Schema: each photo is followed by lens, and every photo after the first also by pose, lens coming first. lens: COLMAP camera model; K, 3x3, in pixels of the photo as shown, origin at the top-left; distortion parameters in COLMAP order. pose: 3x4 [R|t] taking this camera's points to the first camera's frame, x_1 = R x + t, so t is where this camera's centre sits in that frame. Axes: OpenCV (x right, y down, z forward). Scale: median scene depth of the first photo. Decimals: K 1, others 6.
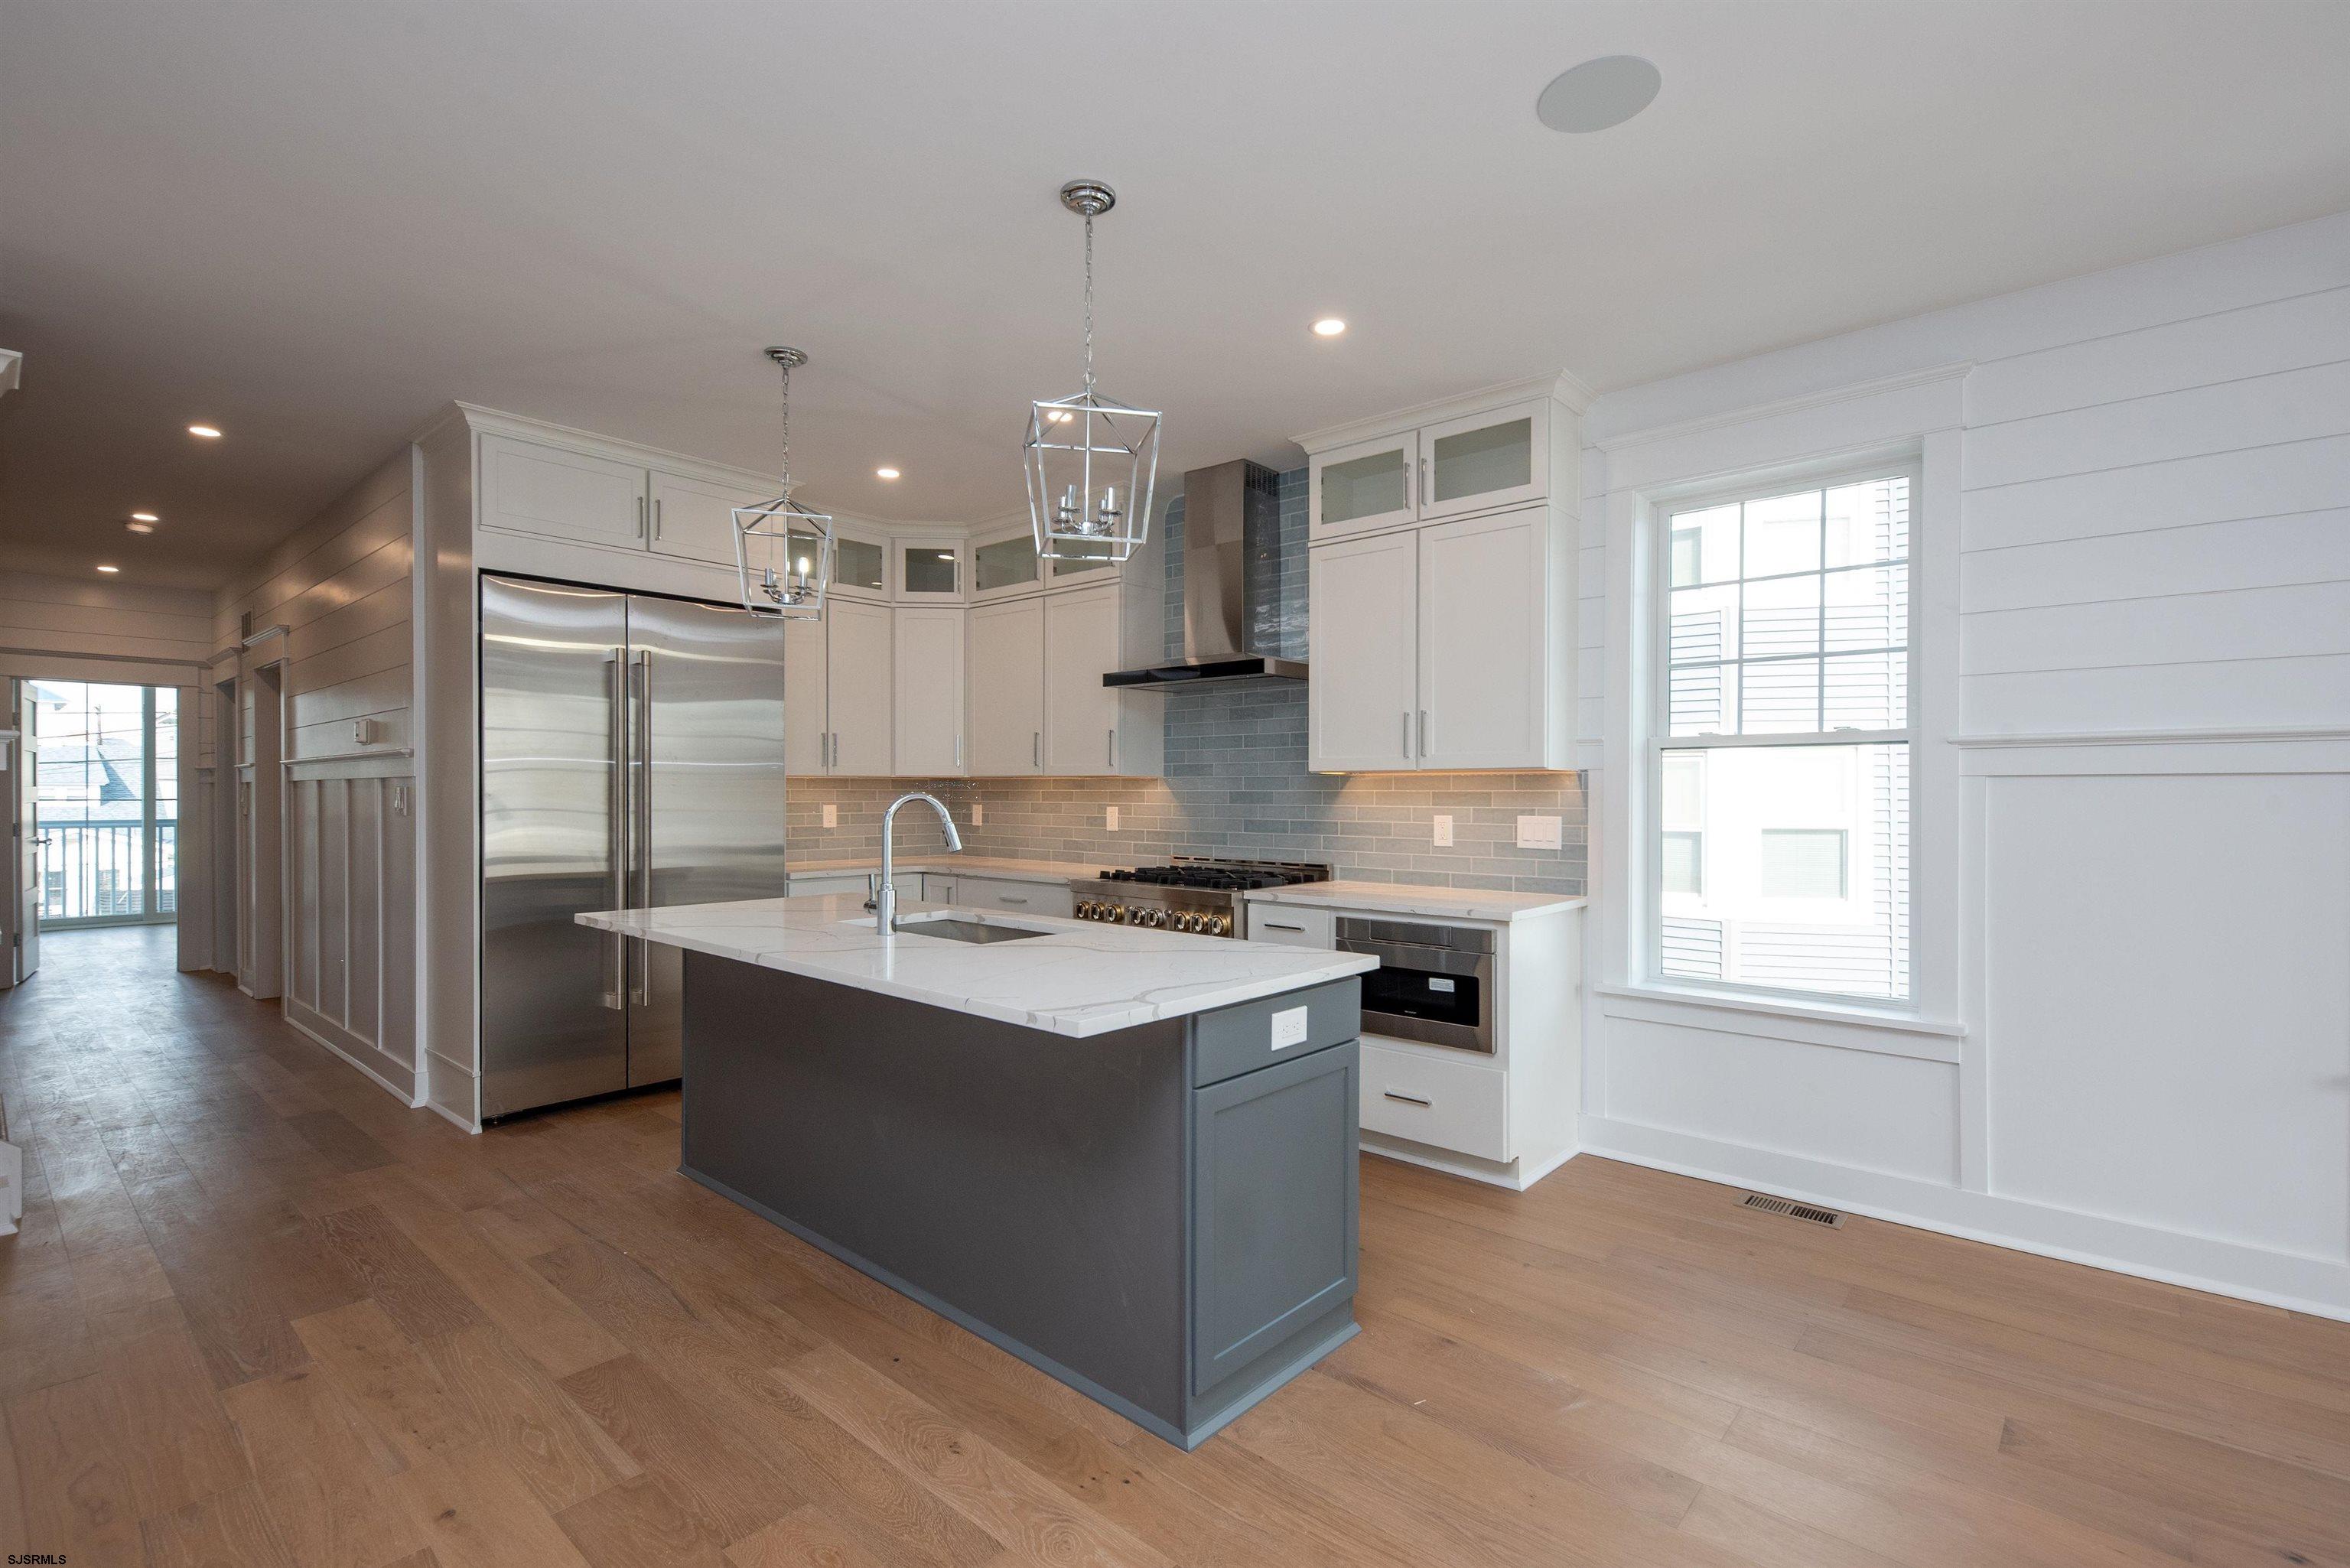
lens RADIAL K [[1067.1, 0, 1183.4], [0, 1067.1, 790.8], [0, 0, 1]] dist [-0.000062, -0.000121]
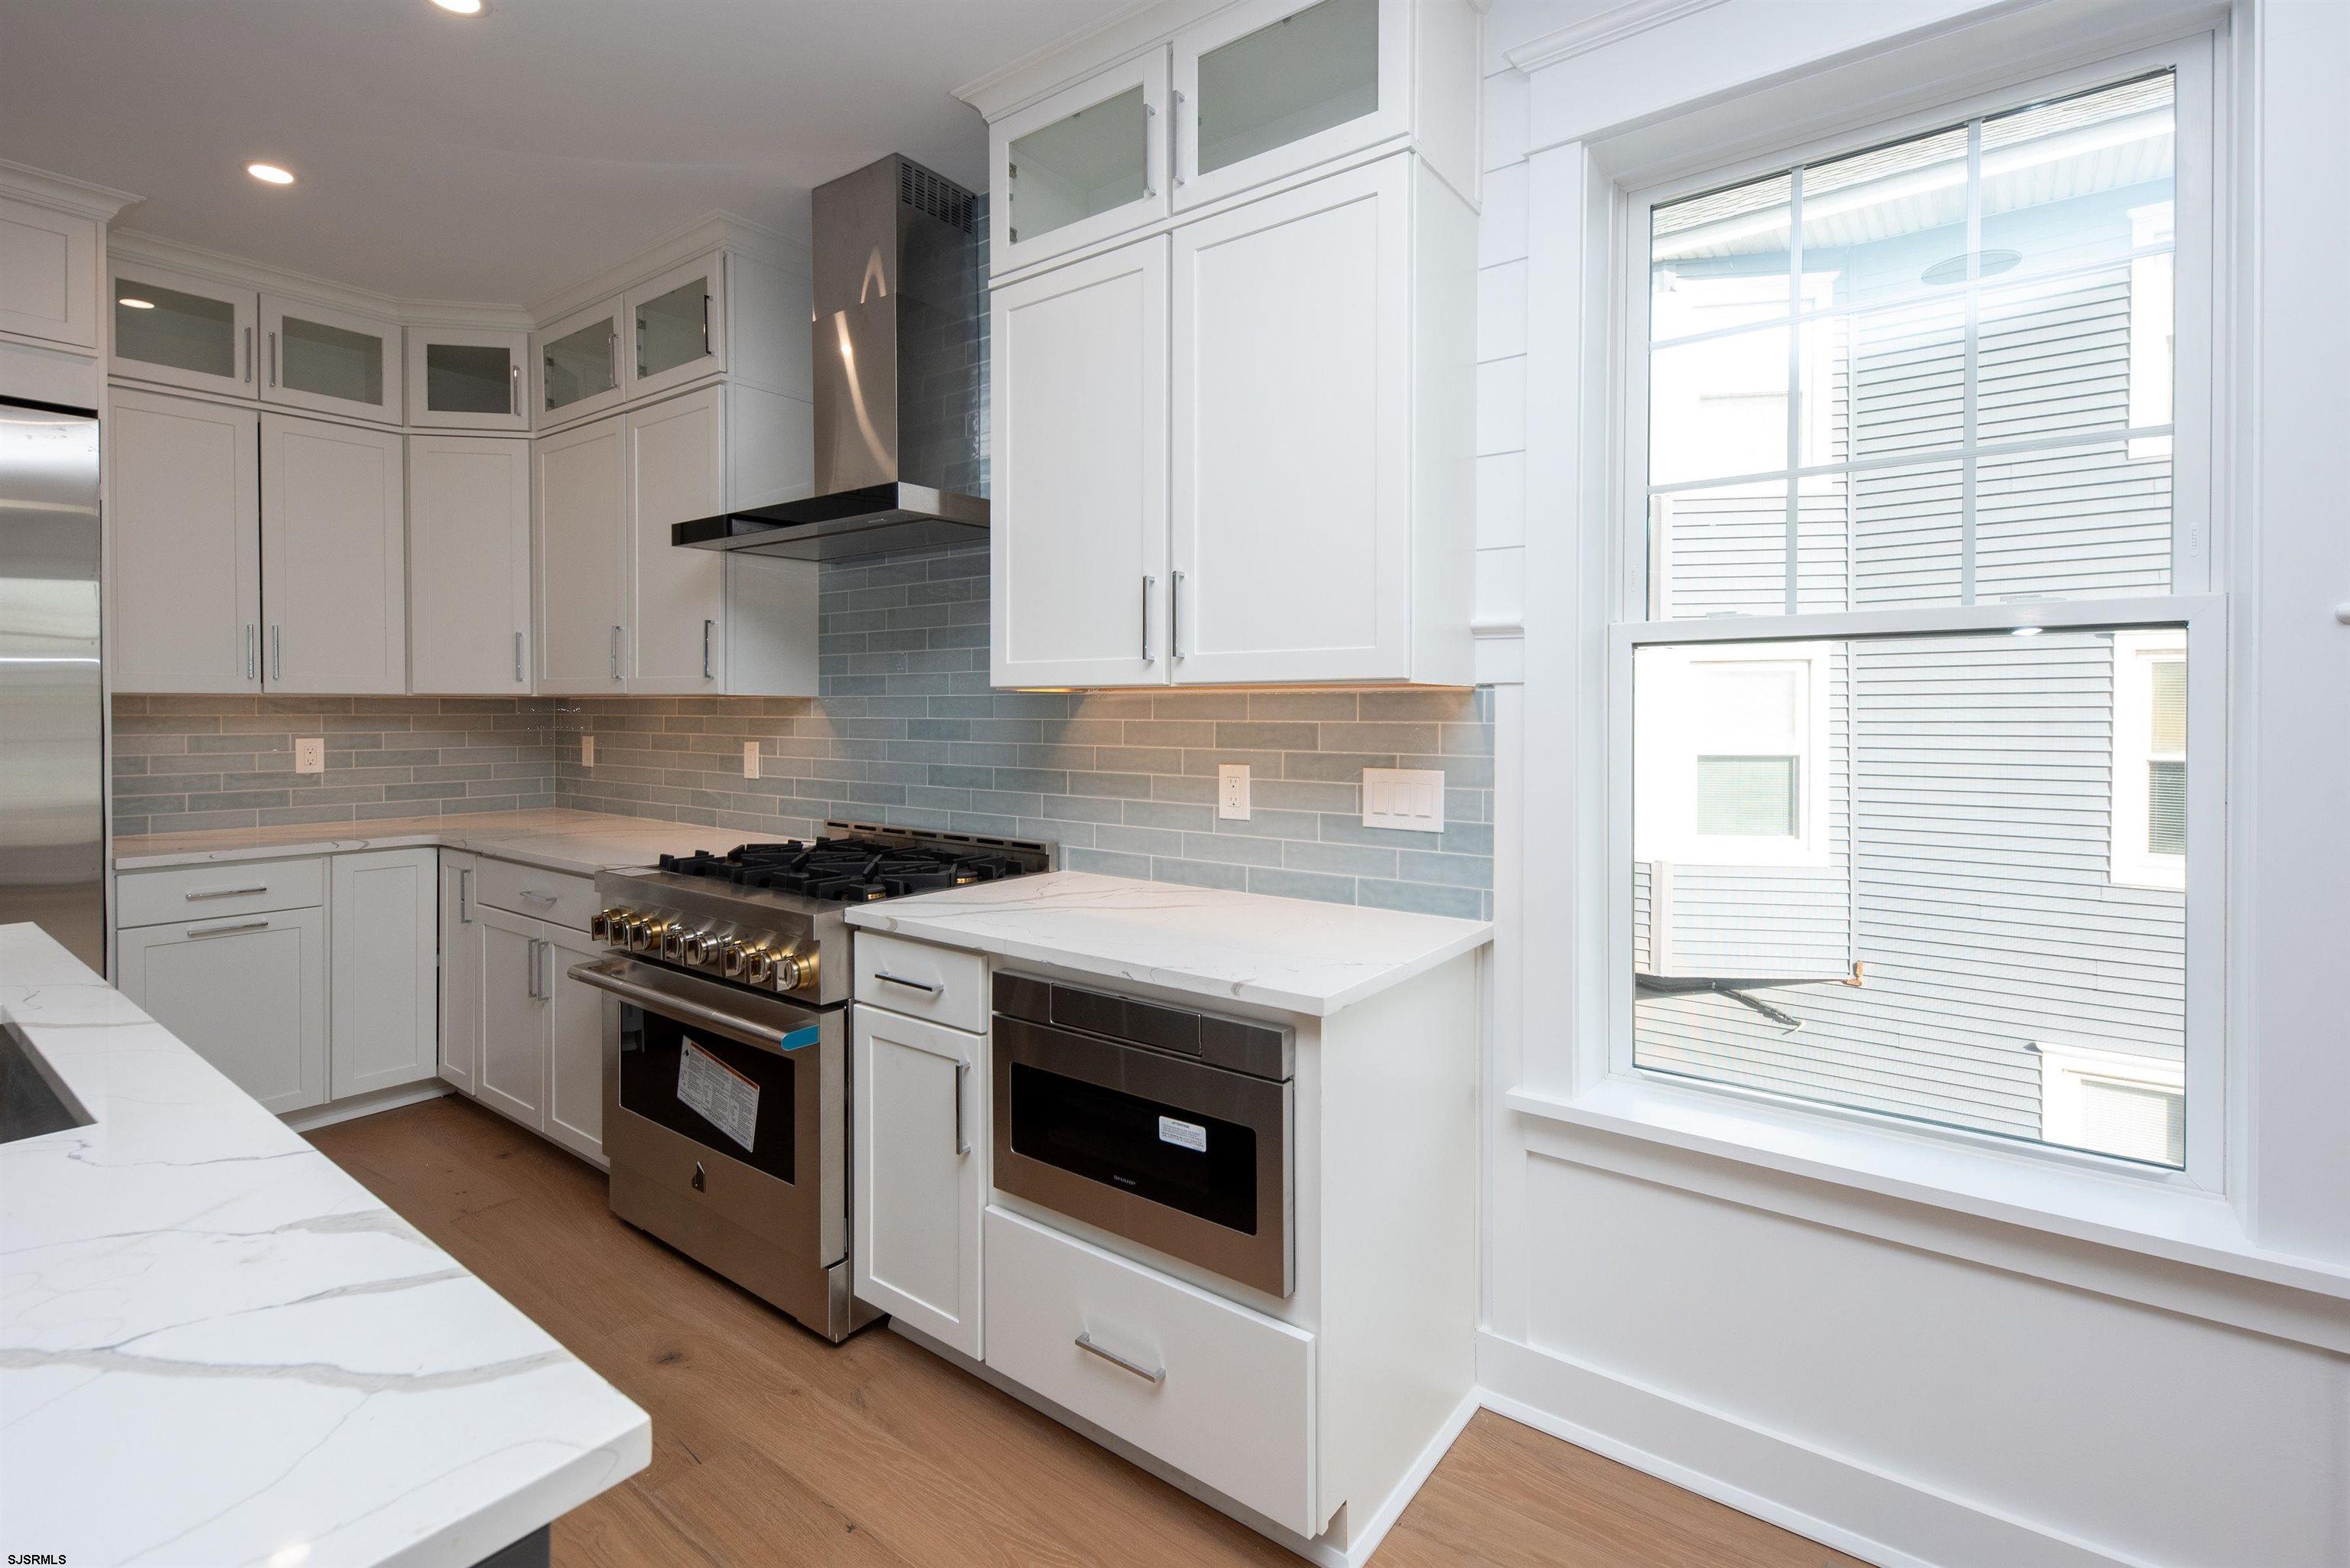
lens RADIAL K [[1067.1, 0, 1040.9], [0, 1067.1, 707.3], [0, 0, 1]] dist [-0.000062, -0.000121]
pose [[0.999295, 0.001322, -0.037518, 0.155923], [-0.001358, 0.999999, -0.000950, -0.006655], [0.037517, 0.001001, 0.999296, 0.413890]]
